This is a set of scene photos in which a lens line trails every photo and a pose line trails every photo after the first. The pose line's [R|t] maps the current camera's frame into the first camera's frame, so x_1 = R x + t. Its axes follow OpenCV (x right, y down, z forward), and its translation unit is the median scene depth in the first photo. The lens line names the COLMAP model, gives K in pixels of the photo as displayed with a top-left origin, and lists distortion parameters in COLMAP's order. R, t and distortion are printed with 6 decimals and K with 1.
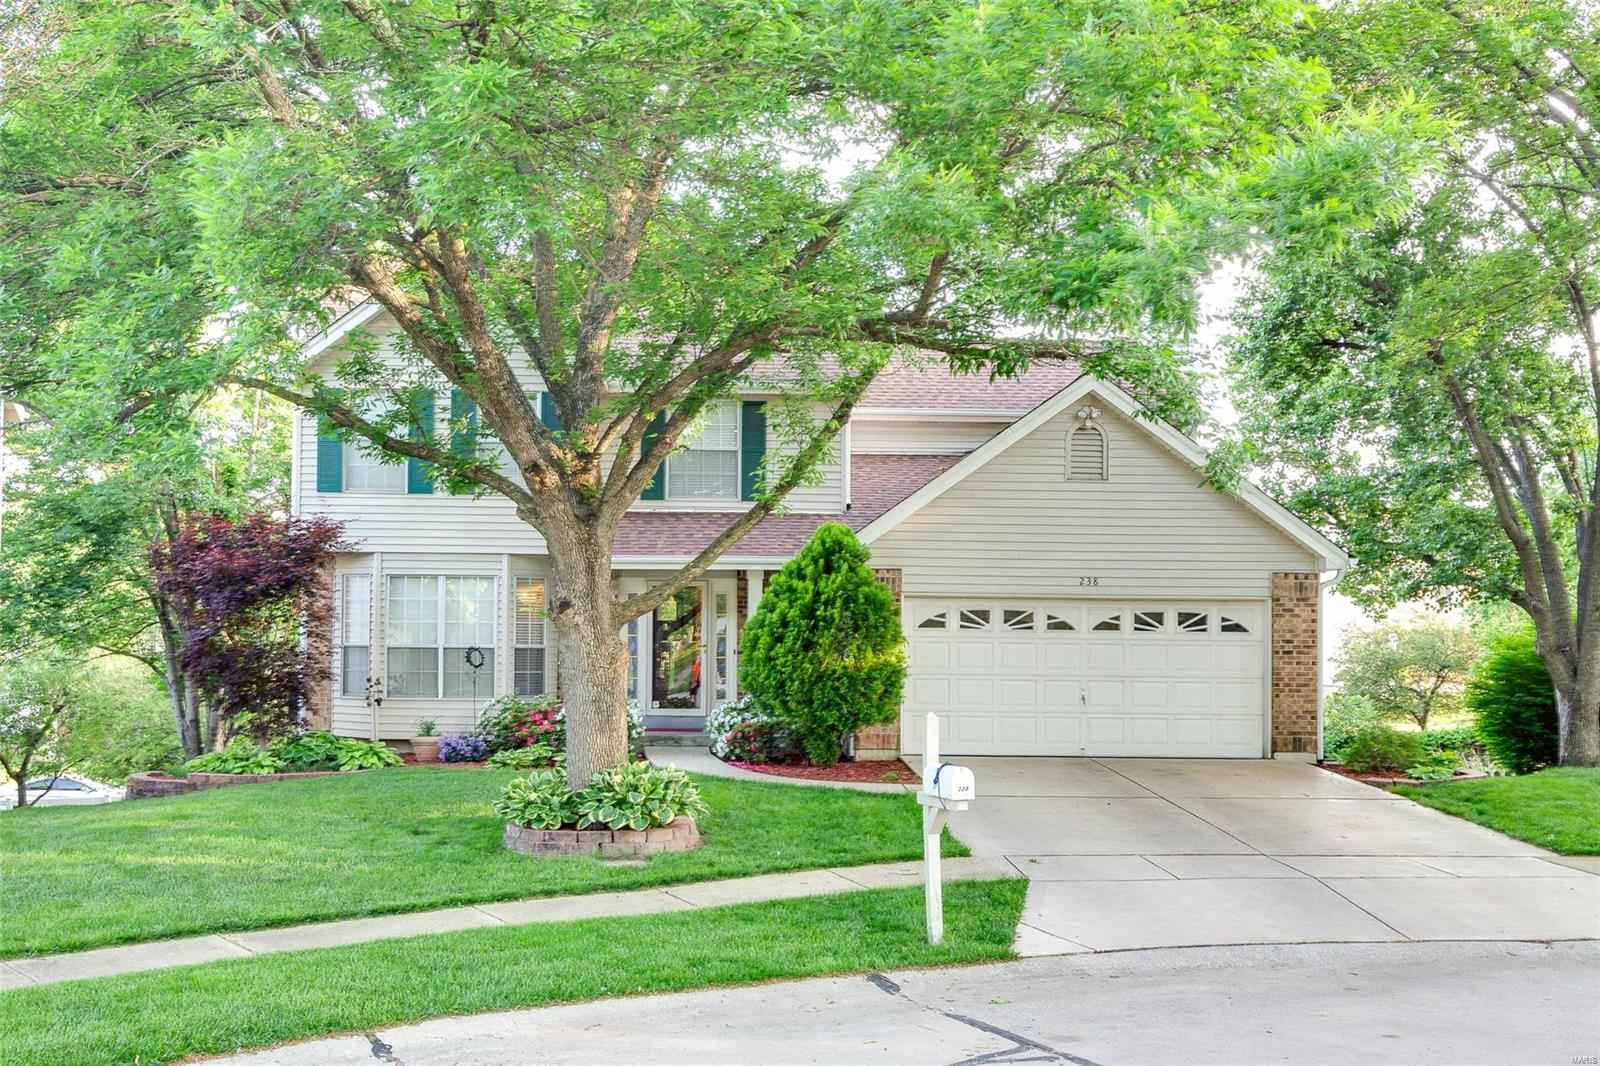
lens RADIAL K [[1635.9, 0, 700.2], [0, 1635.9, 608.8], [0, 0, 1]] dist [-0.003962, 0.003647]
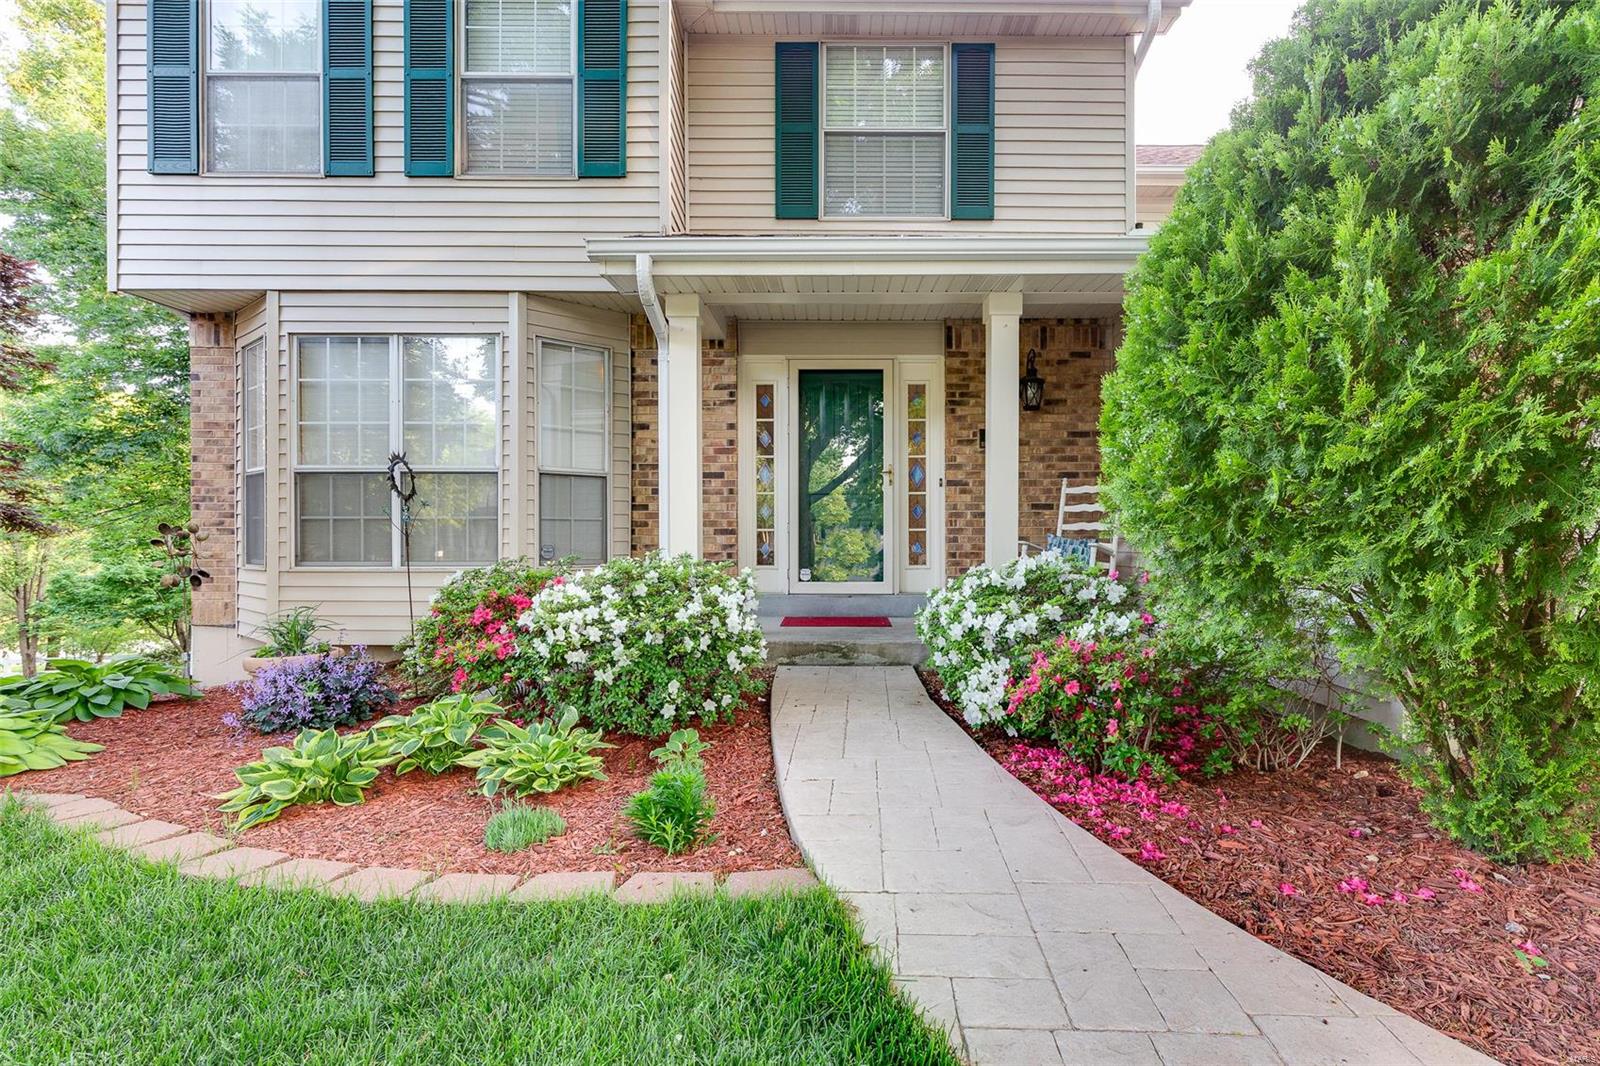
lens RADIAL K [[722.3, 0, 833.4], [0, 722.3, 543.1], [0, 0, 1]] dist [0.003292, 0.000493]
pose [[0.999869, -0.009188, -0.013345, -0.015791], [0.009523, 0.999636, 0.025234, 0.046915], [0.013108, -0.025357, 0.999593, 0.856275]]
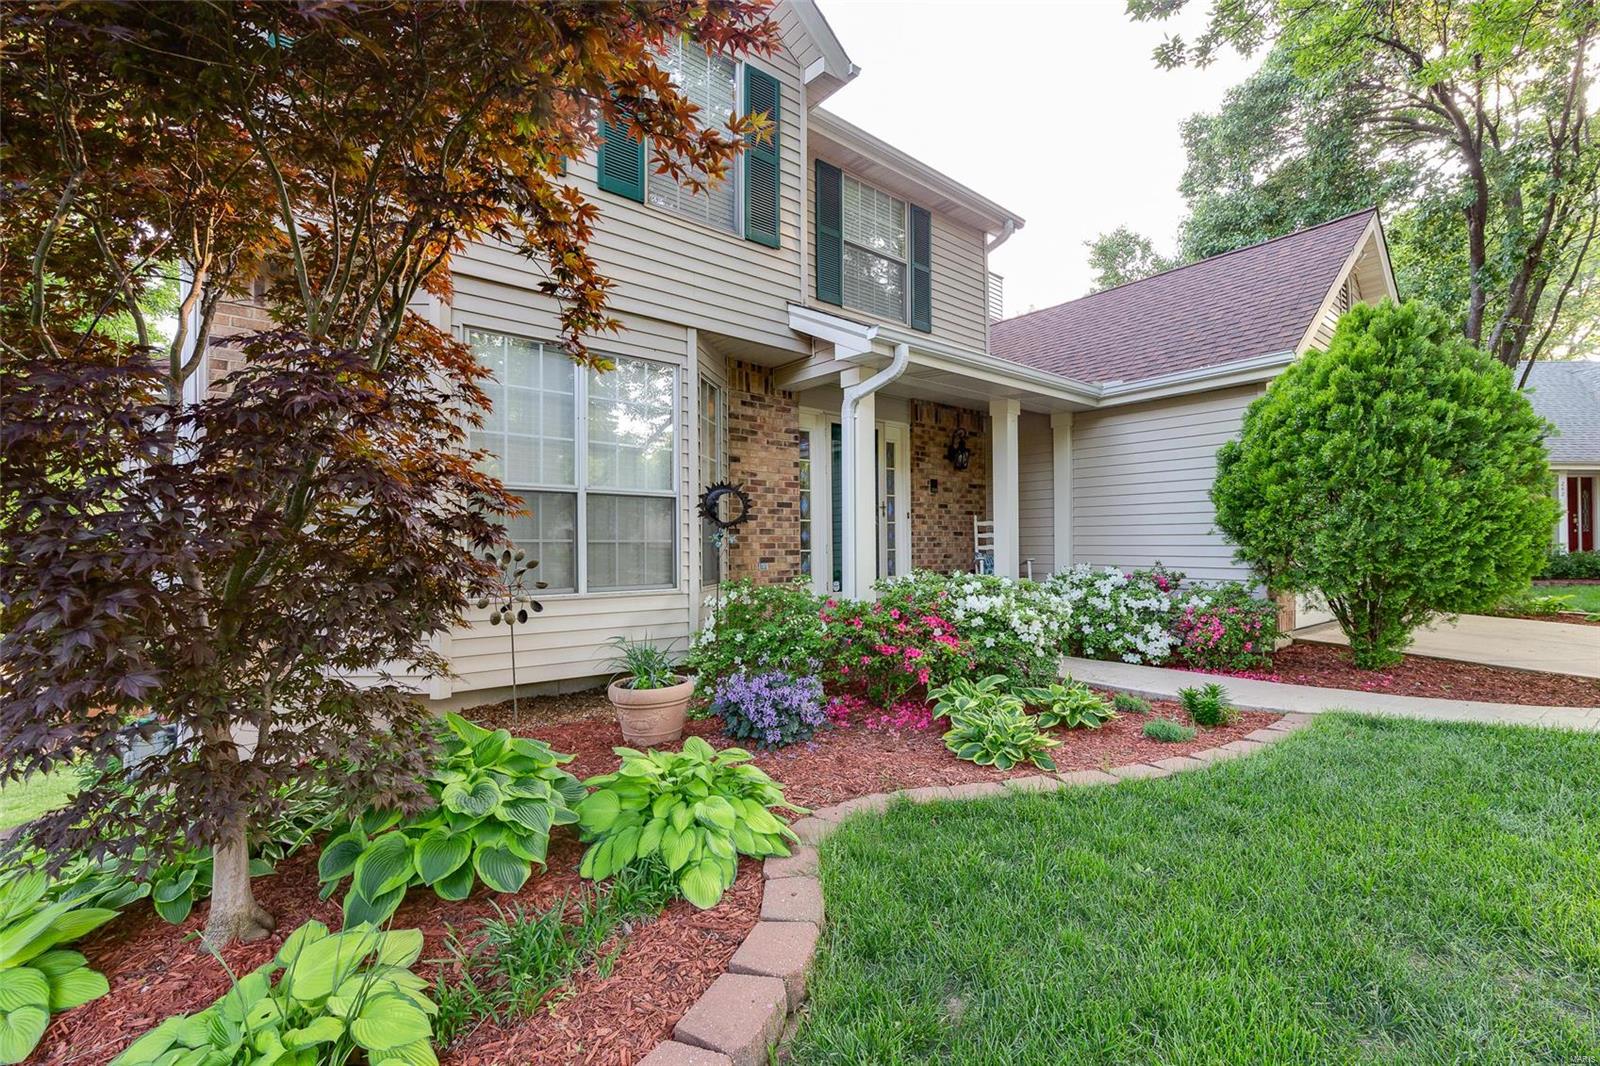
lens RADIAL K [[696.5, 0, 800.4], [0, 696.5, 541.4], [0, 0, 1]] dist [0.003624, 0.000336]
pose [[0.780003, -0.006868, 0.625739, -0.267284], [-0.000029, 0.999939, 0.011012, 0.040309], [-0.625776, -0.008608, 0.779955, 0.883715]]
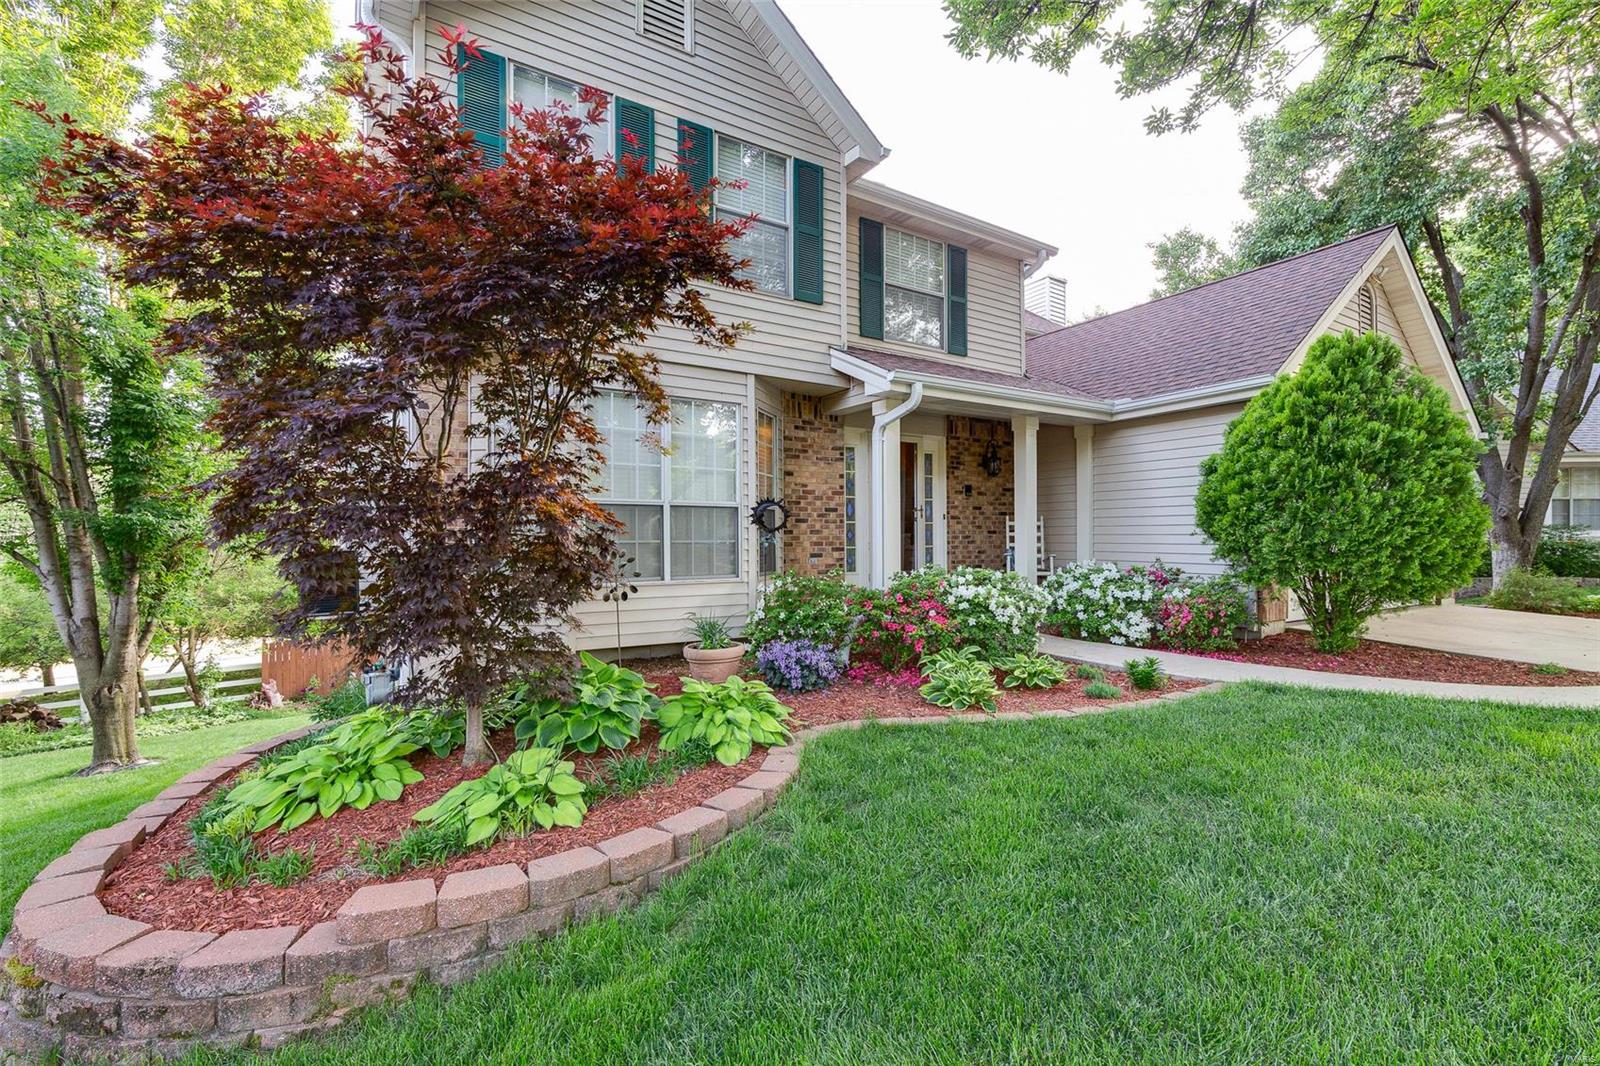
lens RADIAL K [[696.5, 0, 800.4], [0, 696.5, 541.4], [0, 0, 1]] dist [0.003624, 0.000336]
pose [[0.854411, -0.013313, 0.519427, -0.289082], [0.001440, 0.999729, 0.023255, 0.035424], [-0.519596, -0.019121, 0.854198, 0.814192]]
